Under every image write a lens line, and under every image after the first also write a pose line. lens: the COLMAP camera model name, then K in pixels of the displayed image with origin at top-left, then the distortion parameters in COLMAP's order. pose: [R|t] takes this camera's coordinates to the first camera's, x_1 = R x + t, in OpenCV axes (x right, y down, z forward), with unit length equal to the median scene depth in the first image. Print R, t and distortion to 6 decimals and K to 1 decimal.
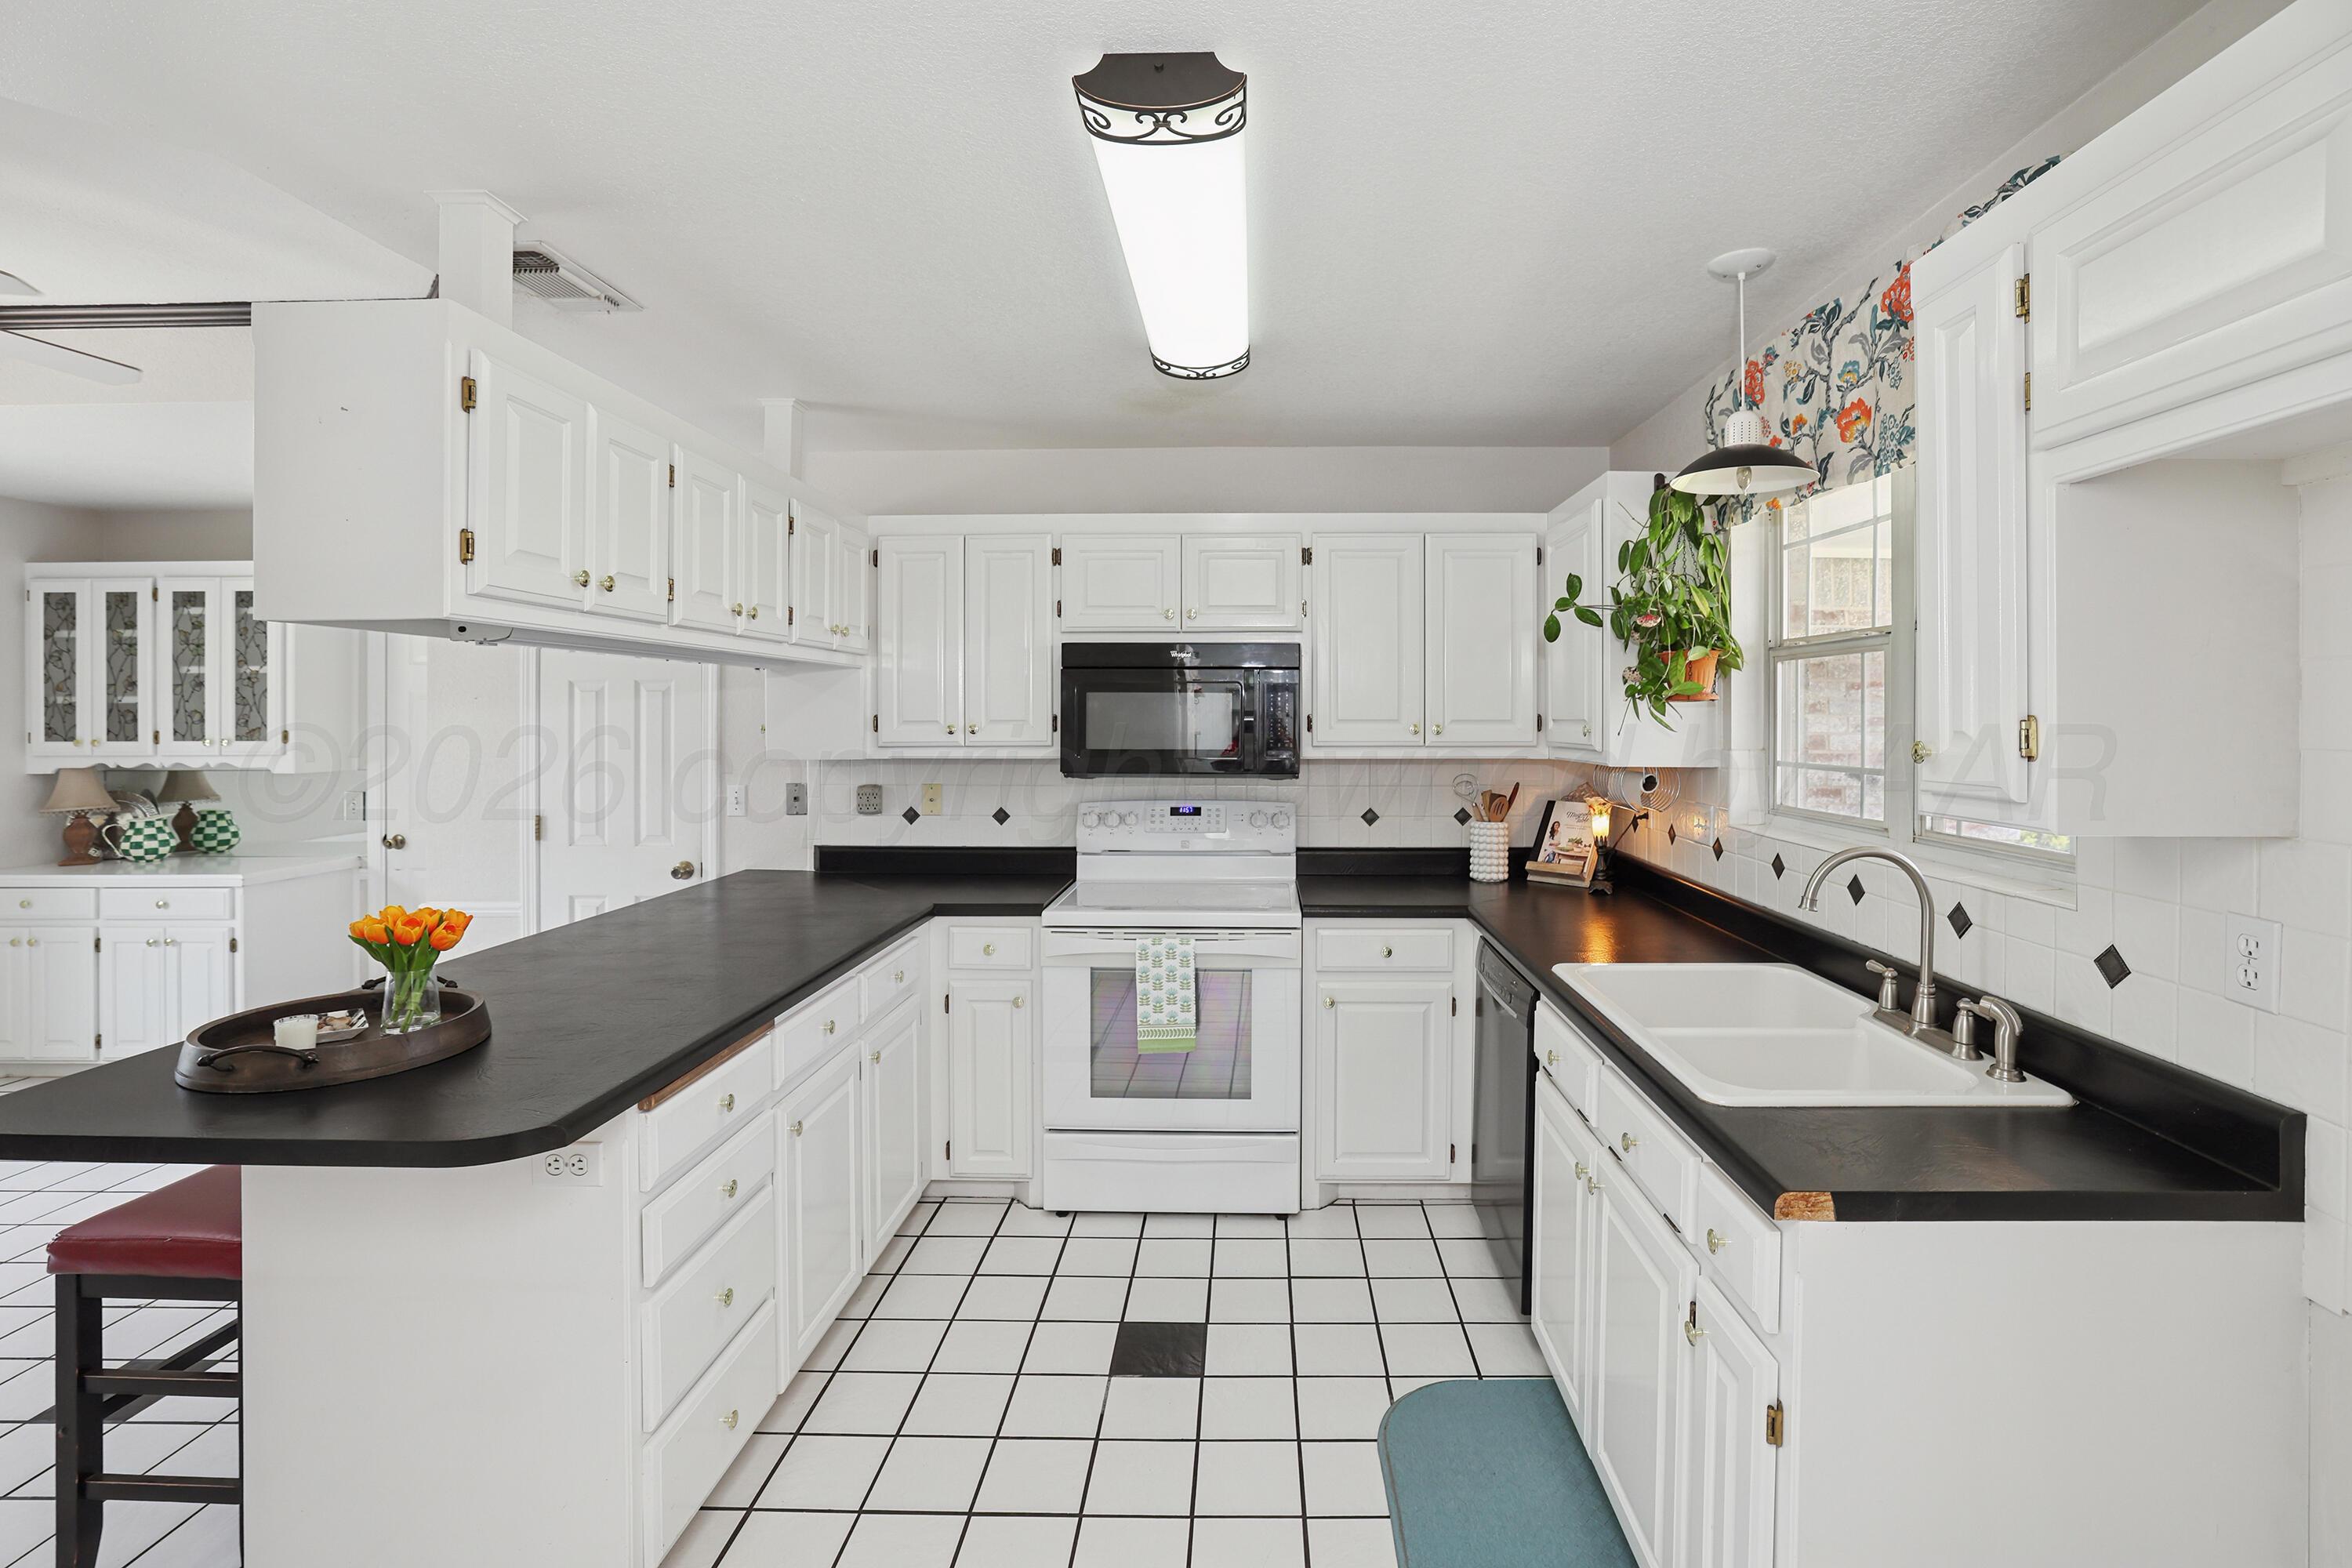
lens RADIAL K [[1048.8, 0, 1104.6], [0, 1048.8, 733.5], [0, 0, 1]] dist [-0.021219, 0.006967]
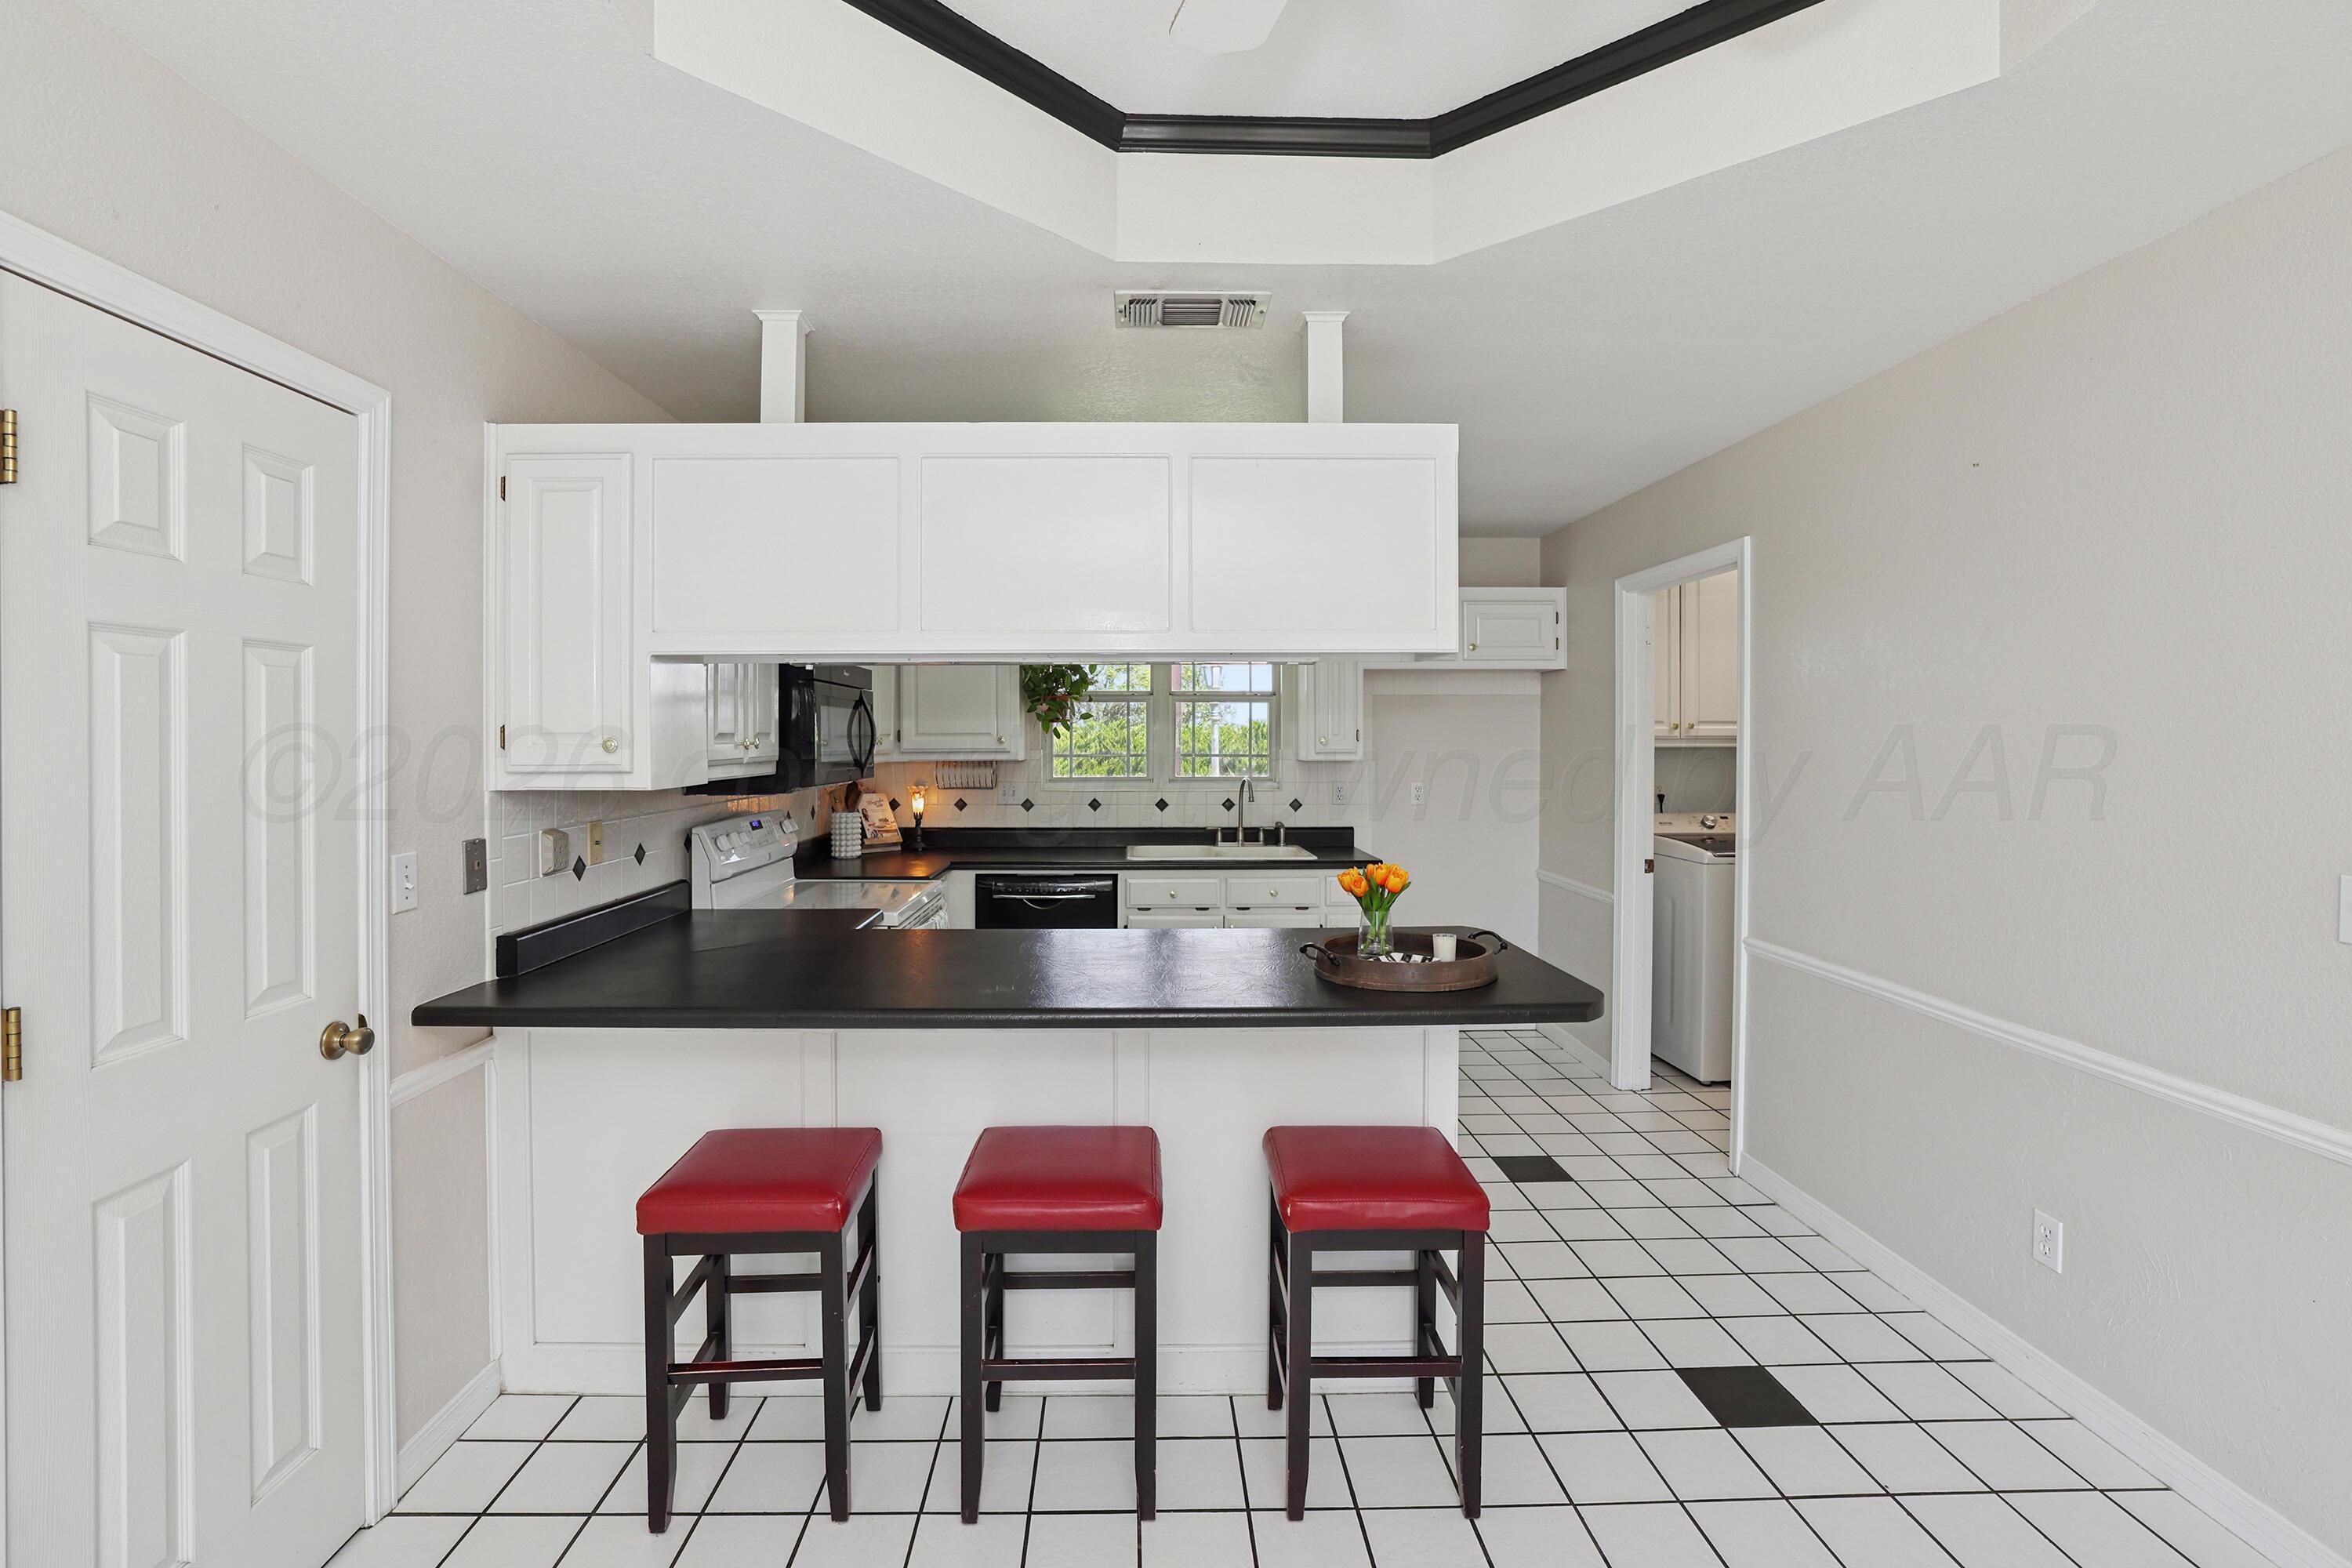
lens RADIAL K [[1048.8, 0, 1152.3], [0, 1048.8, 779.8], [0, 0, 1]] dist [-0.021219, 0.006967]
pose [[-0.050695, -0.040317, 0.997900, -0.764525], [0.022223, 0.998892, 0.041486, -0.001774], [-0.998467, 0.024279, -0.049742, 0.545018]]
